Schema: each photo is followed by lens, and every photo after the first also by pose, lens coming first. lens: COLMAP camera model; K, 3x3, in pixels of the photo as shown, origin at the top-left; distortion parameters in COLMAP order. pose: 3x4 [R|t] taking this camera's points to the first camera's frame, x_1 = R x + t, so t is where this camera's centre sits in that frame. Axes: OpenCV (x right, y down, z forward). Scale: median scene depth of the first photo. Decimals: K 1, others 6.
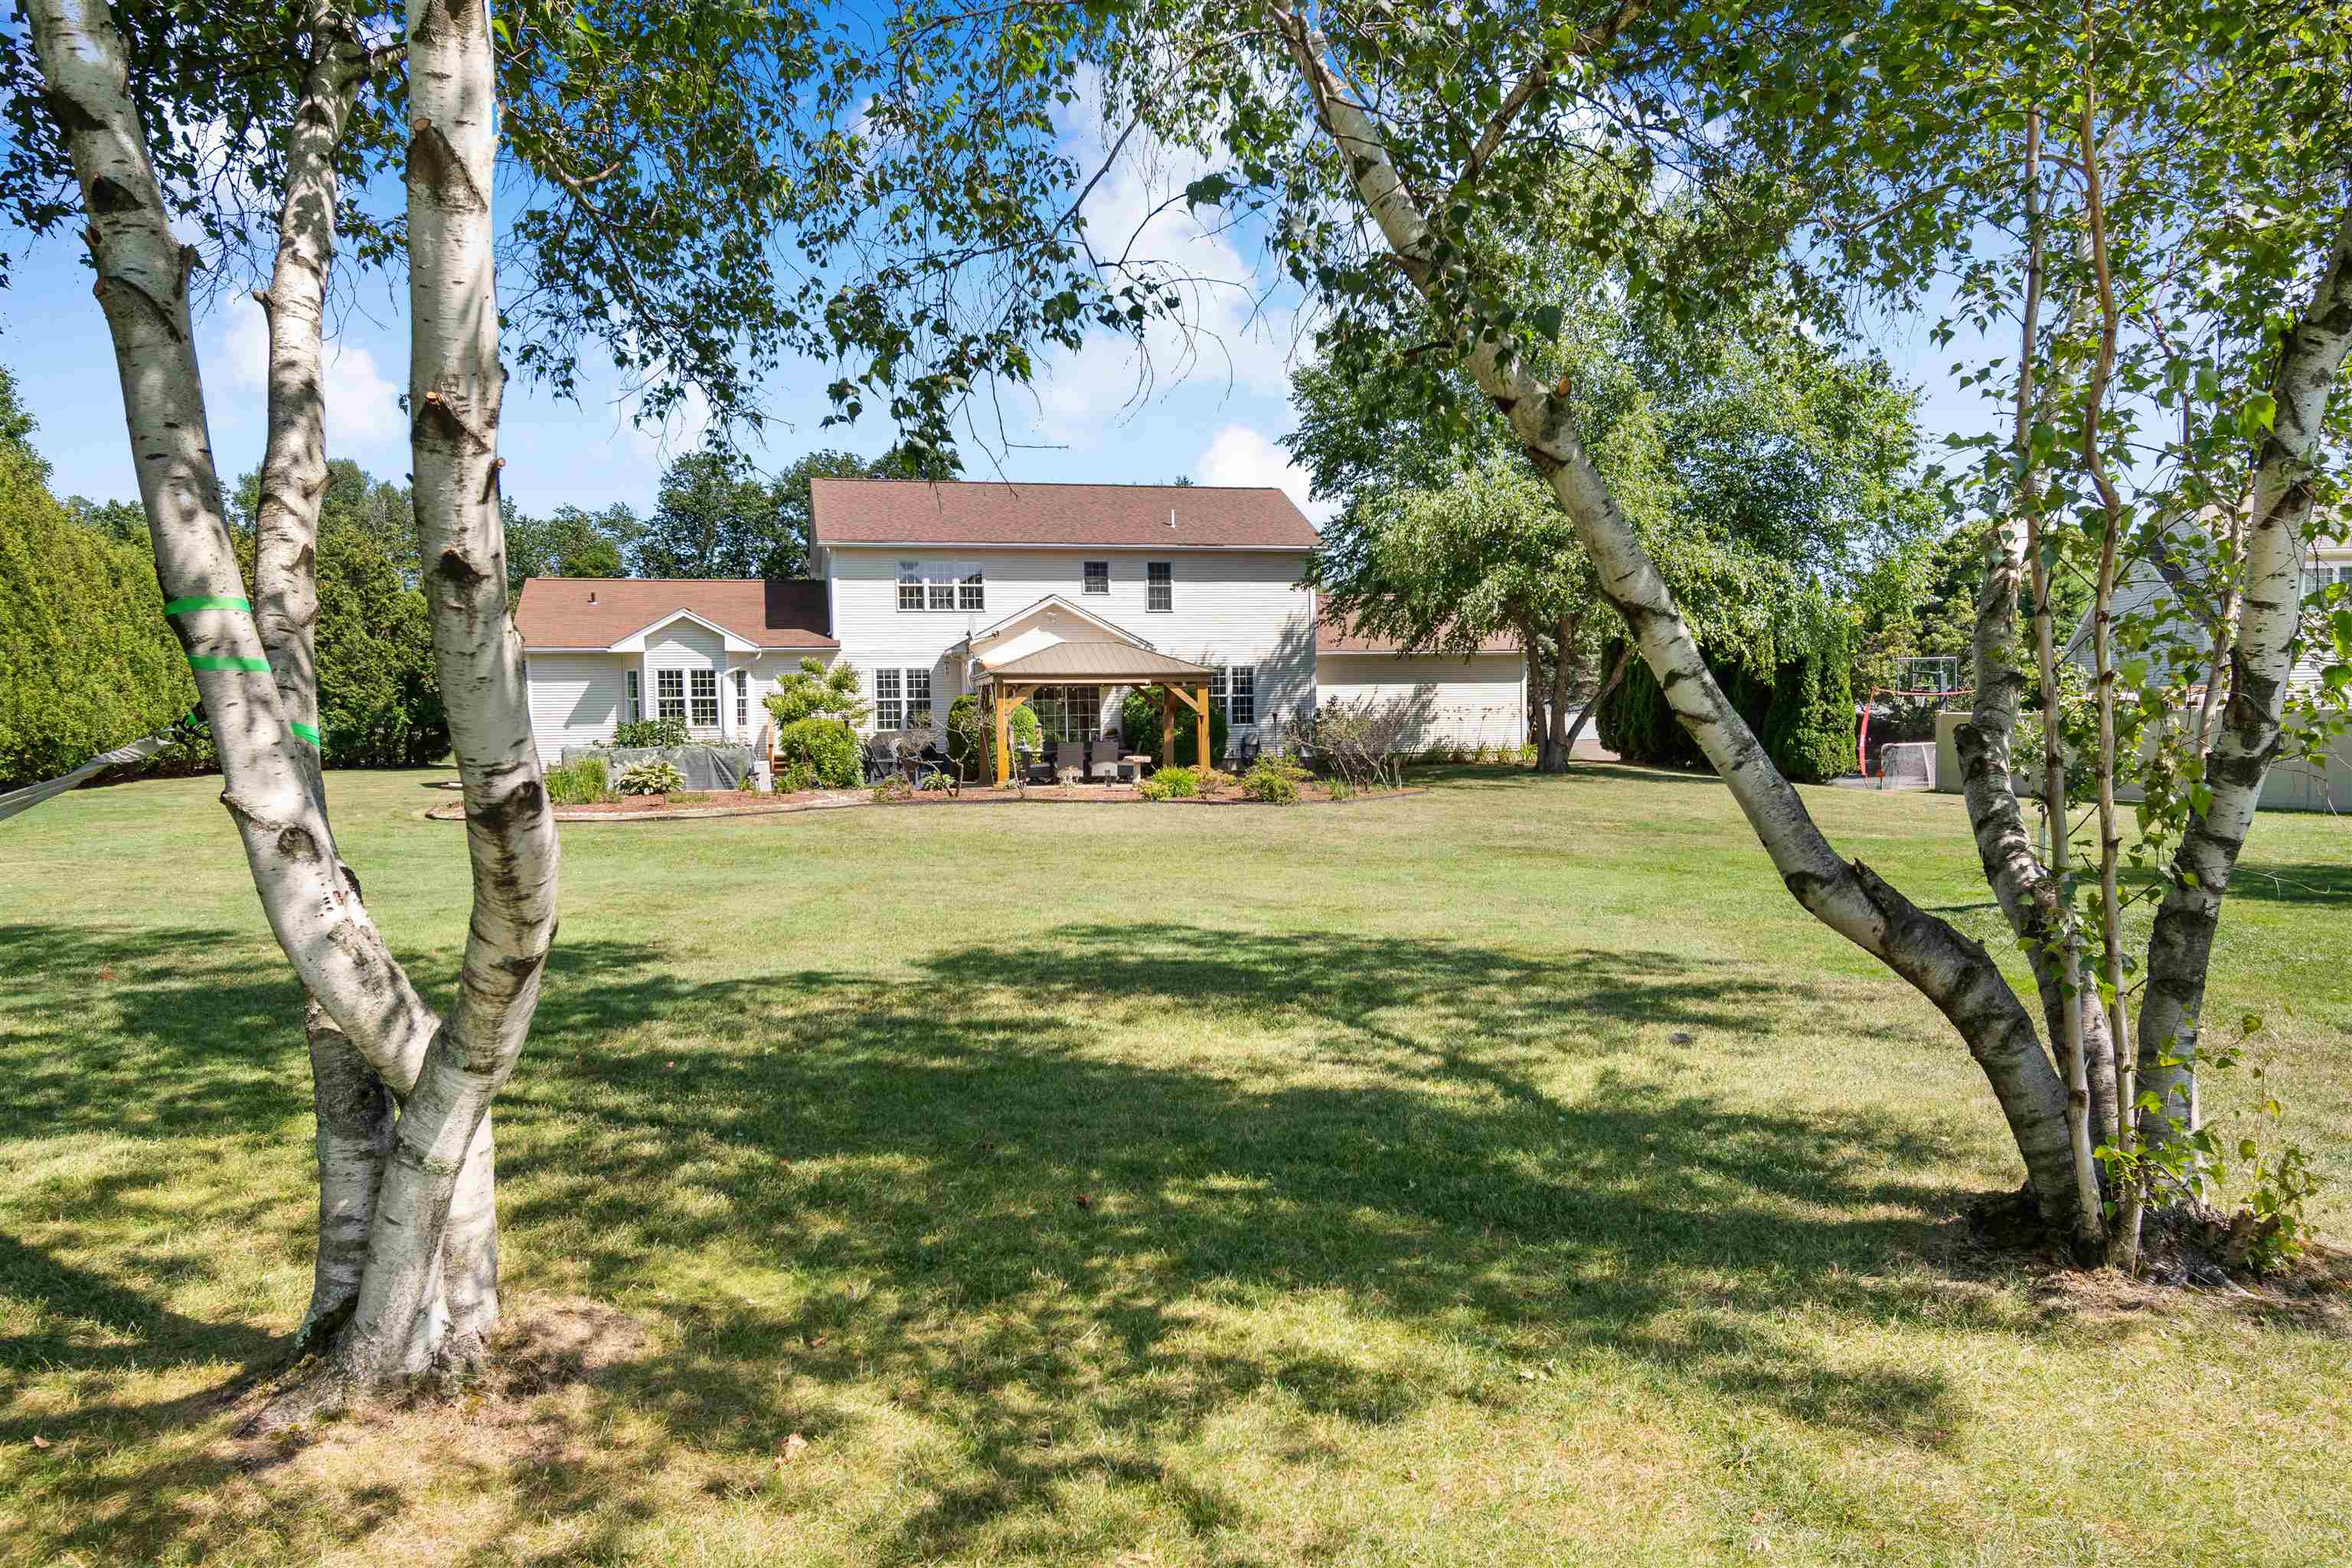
lens RADIAL K [[1643.5, 0, 1180.0], [0, 1643.5, 798.7], [0, 0, 1]] dist [-0.016286, -0.001671]
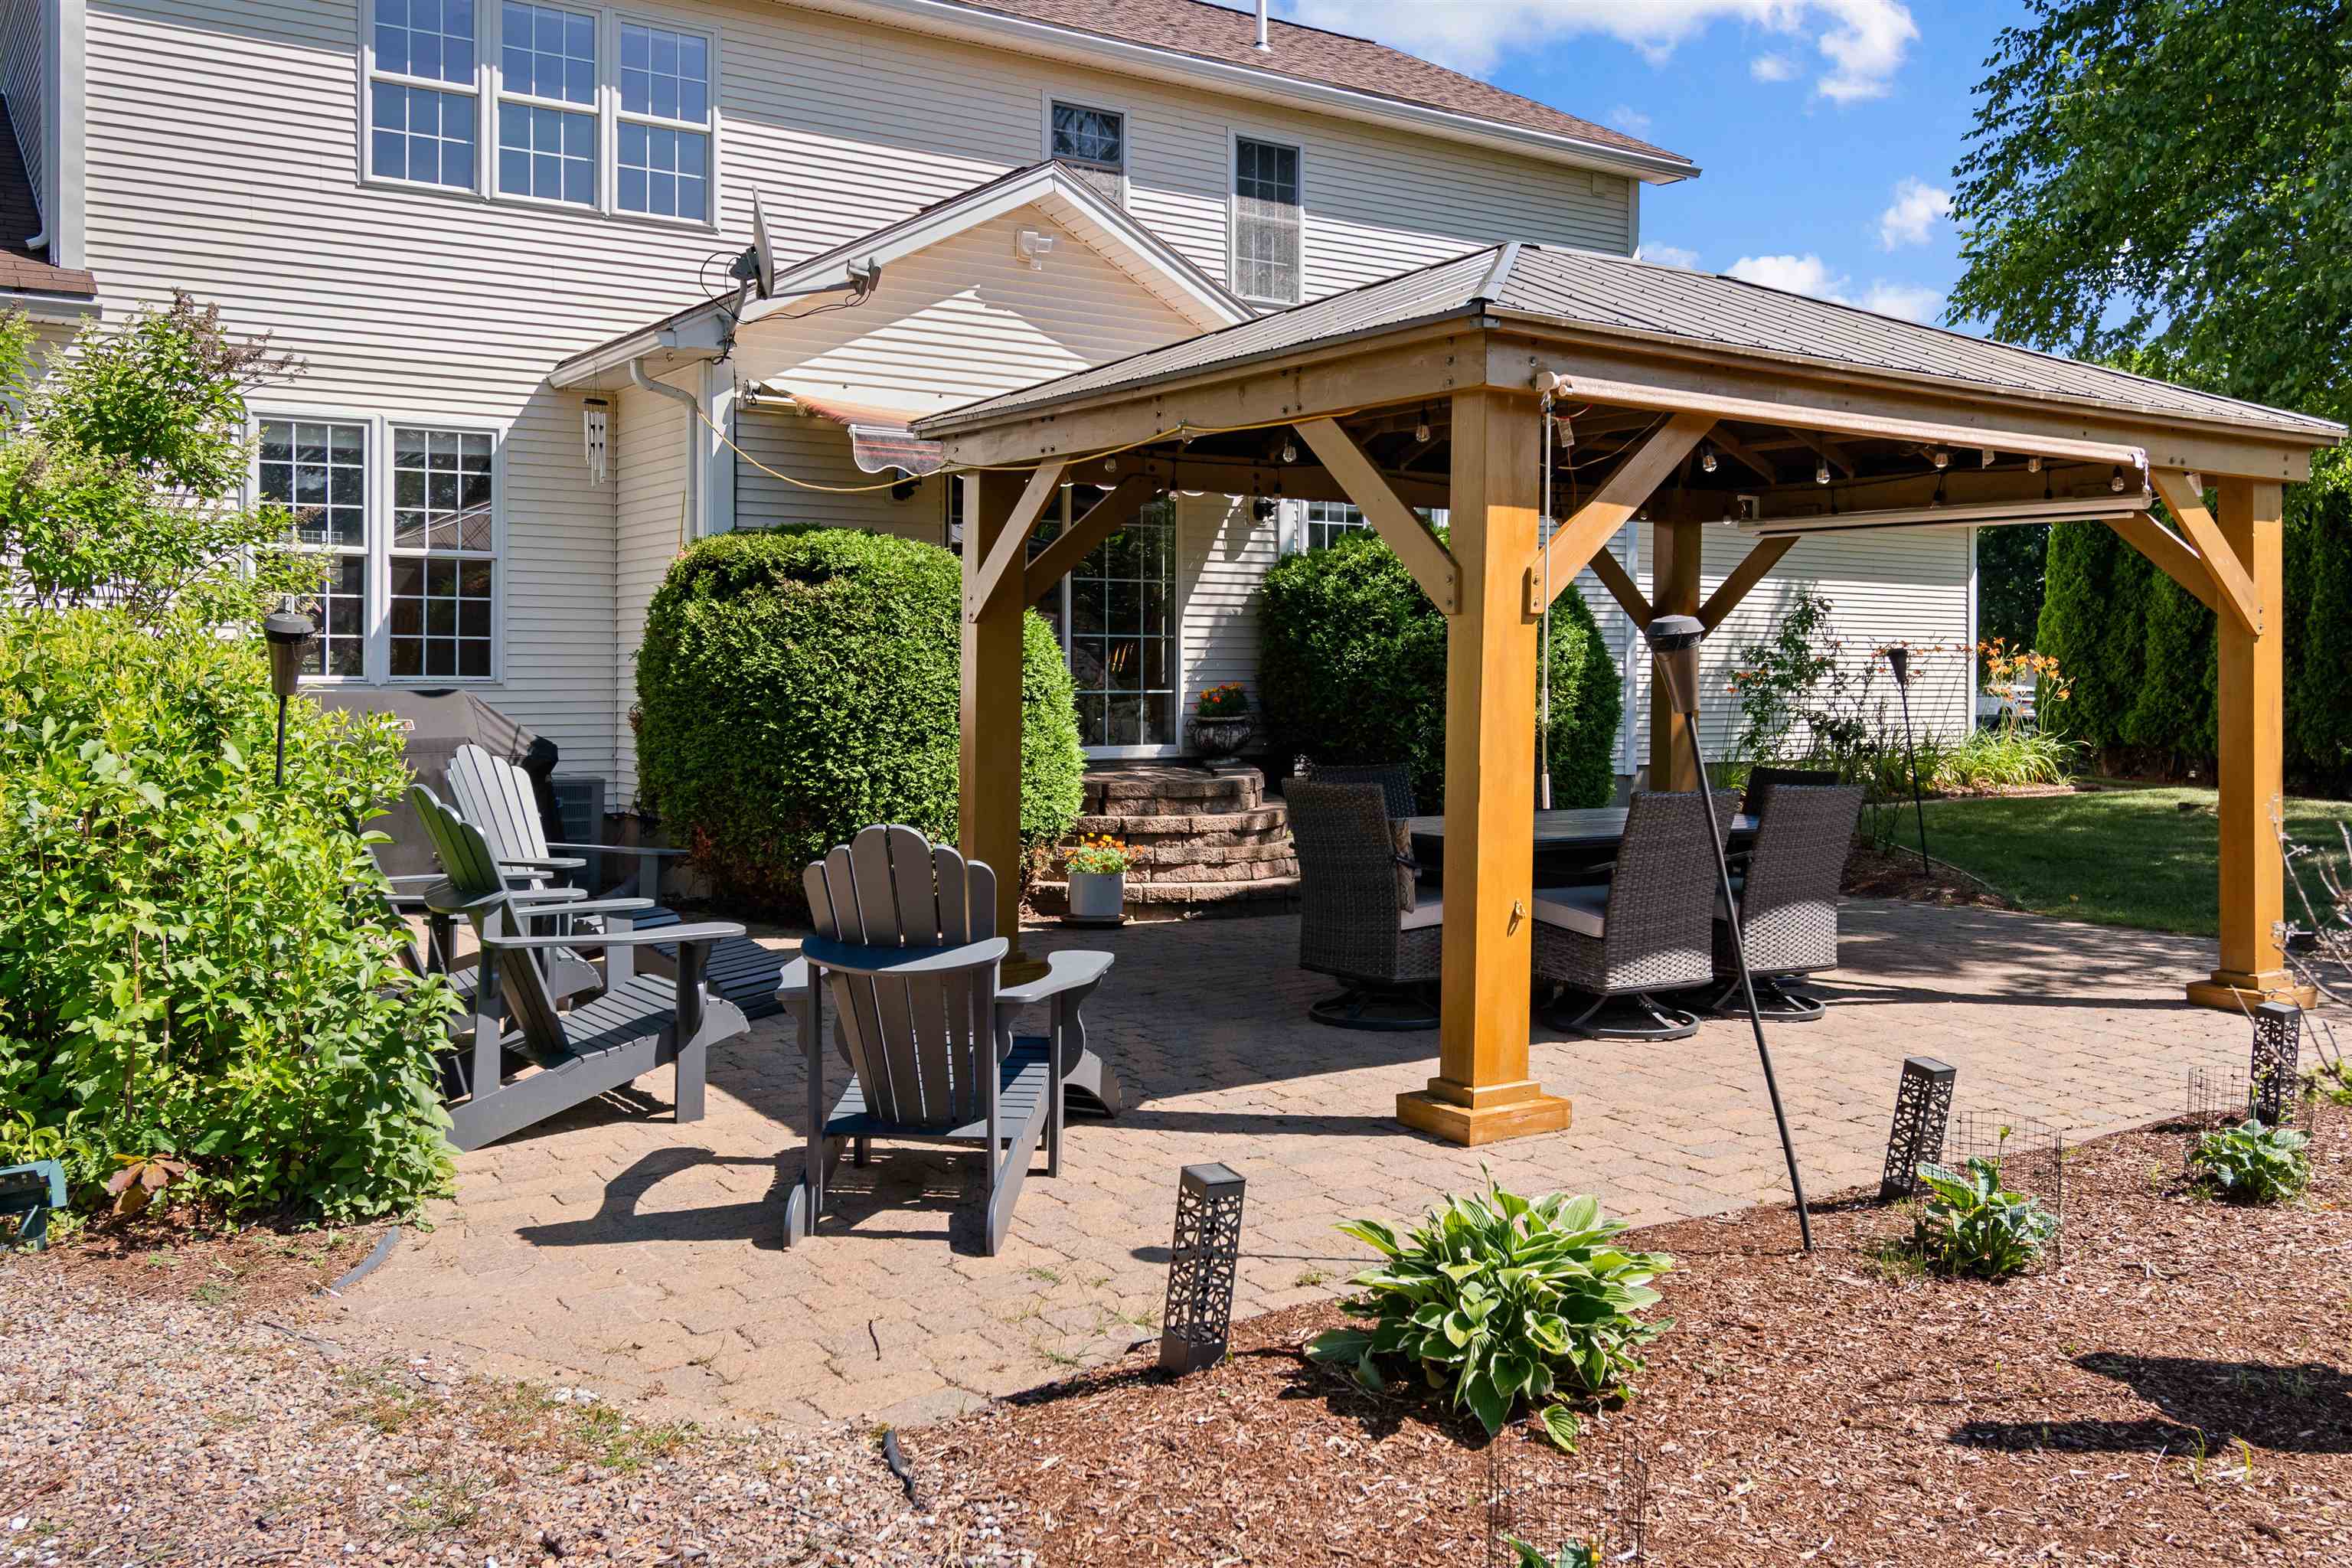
lens RADIAL K [[1977.8, 0, 1162.6], [0, 1977.8, 663.9], [0, 0, 1]] dist [0.000135, -0.007975]
pose [[0.940108, 0.023624, 0.340057, -0.160776], [-0.008012, 0.998851, -0.047242, -0.031841], [-0.340782, 0.041688, 0.939217, 0.701237]]
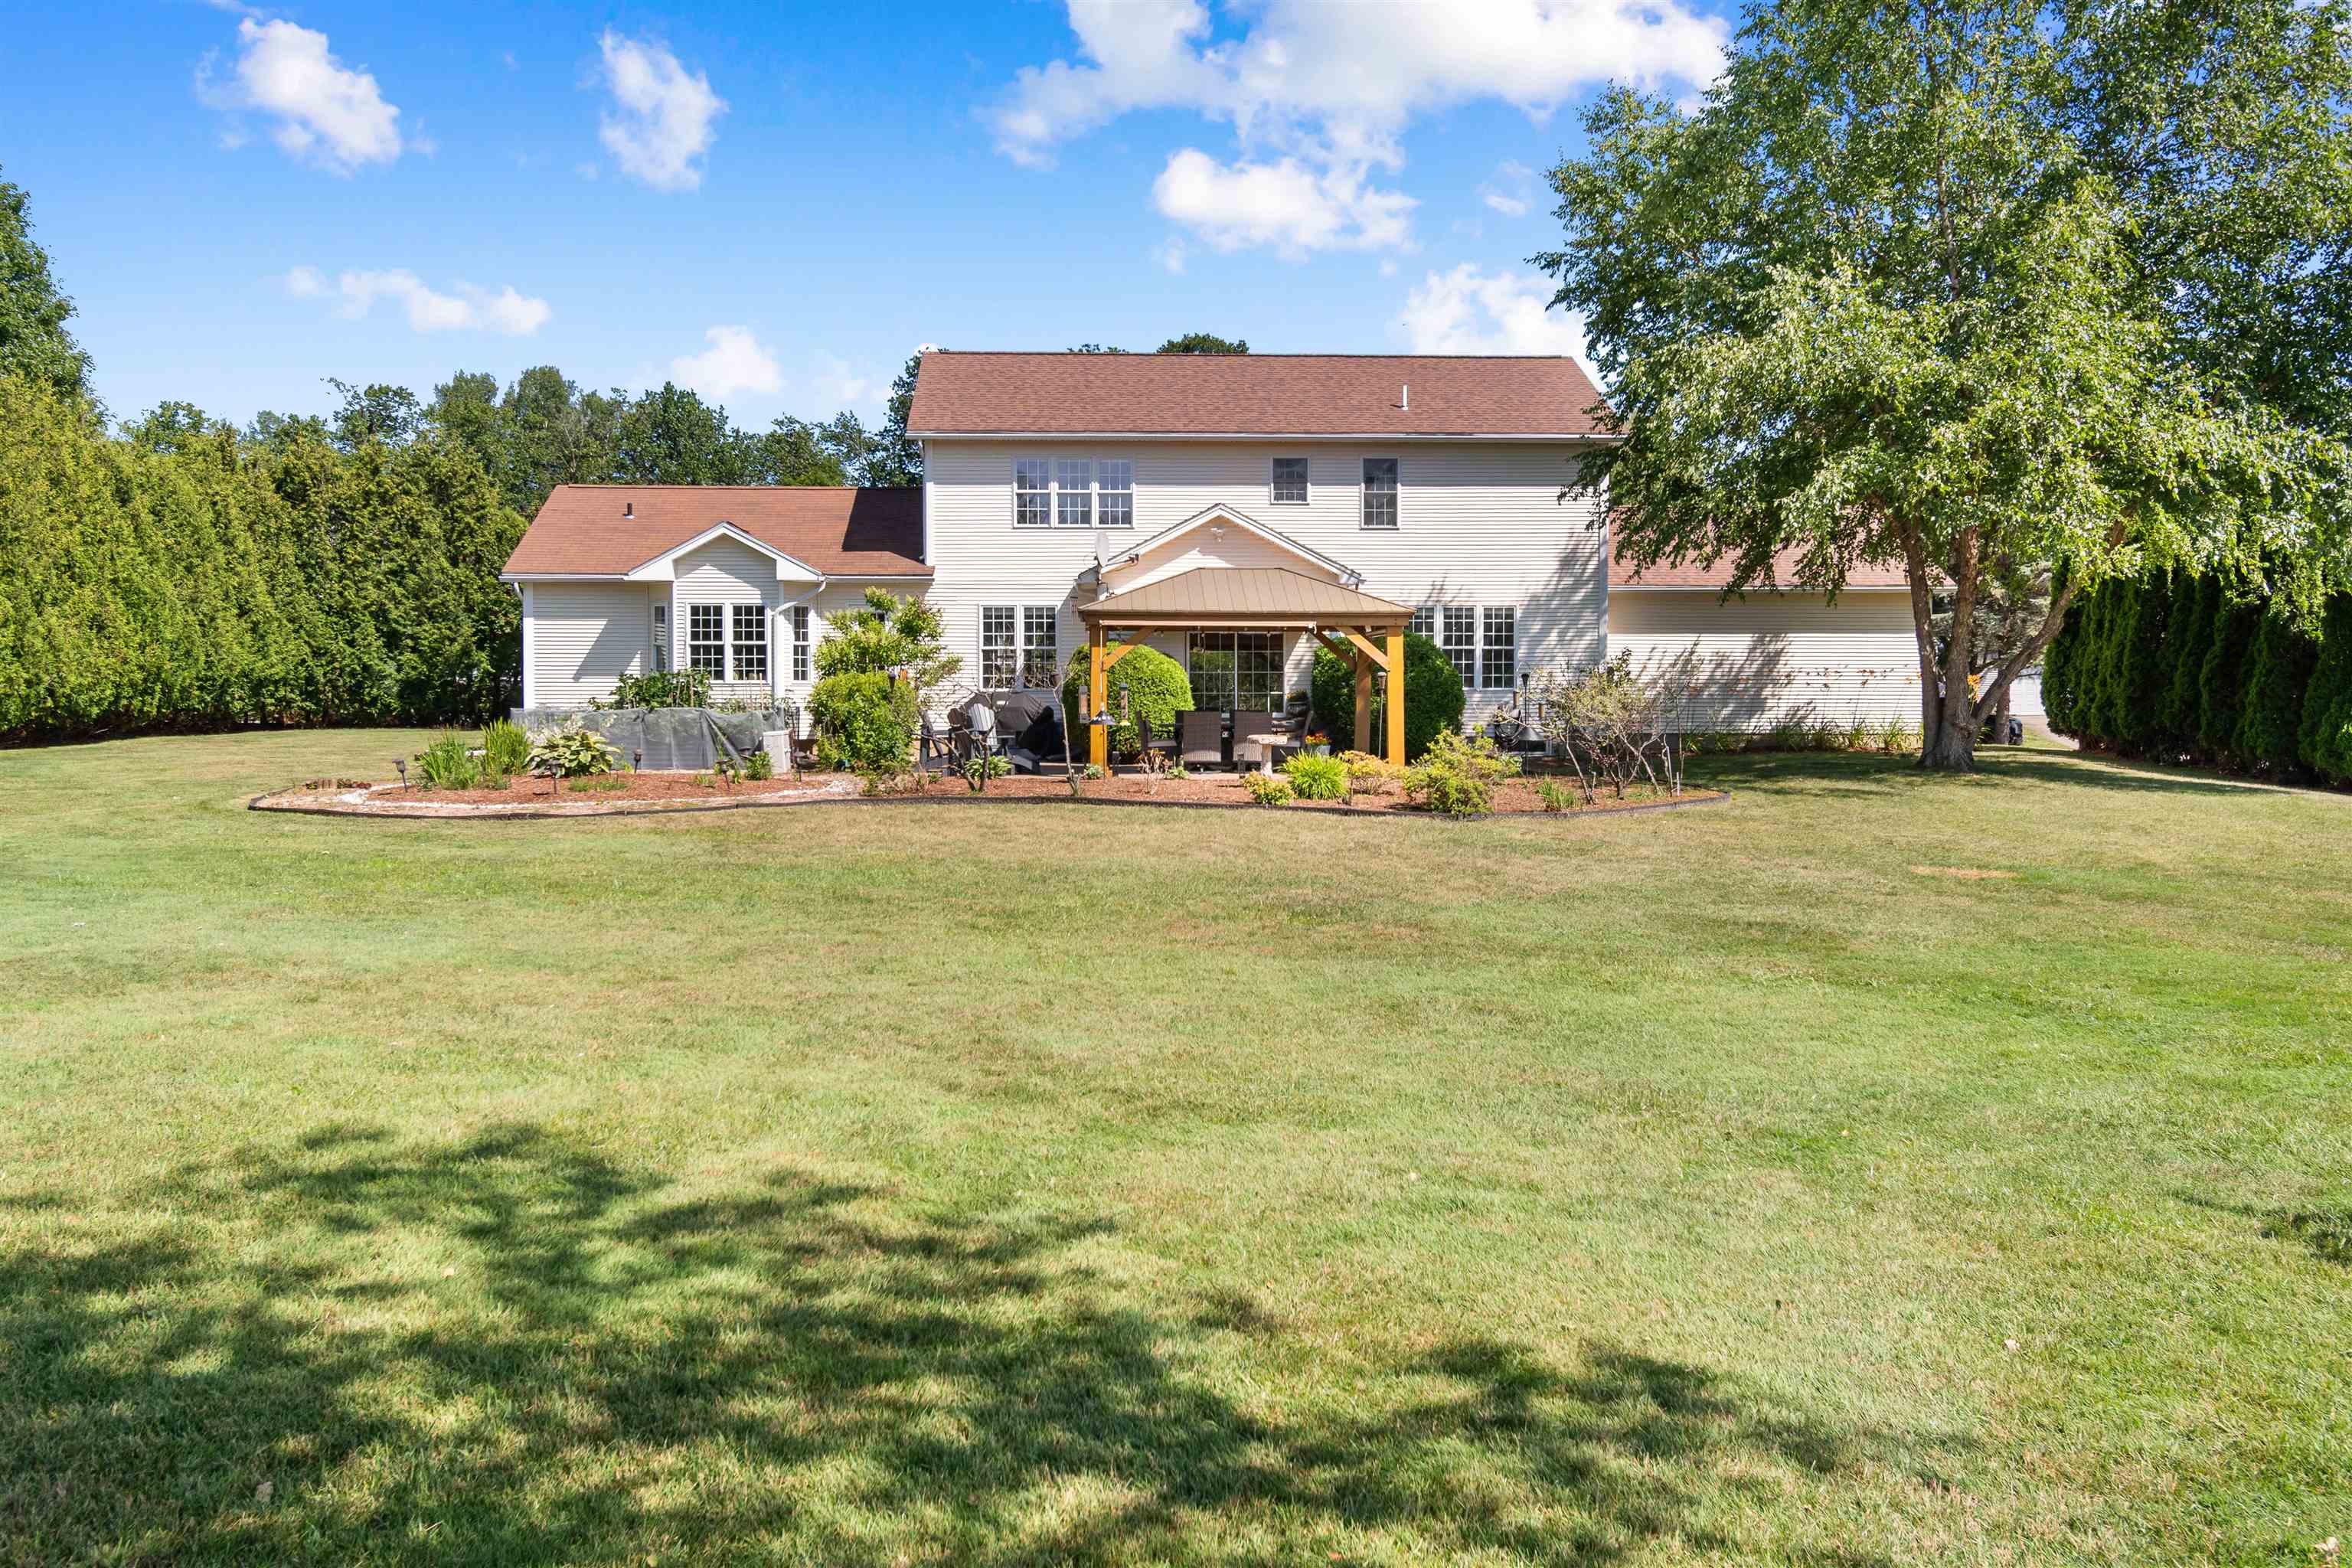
lens RADIAL K [[1977.8, 0, 1163.6], [0, 1977.8, 686.1], [0, 0, 1]] dist [0.000135, -0.007975]
pose [[0.979607, 0.014142, -0.200427, 0.071767], [-0.022754, 0.998911, -0.040731, -0.009221], [0.199633, 0.044461, 0.978862, 0.155795]]
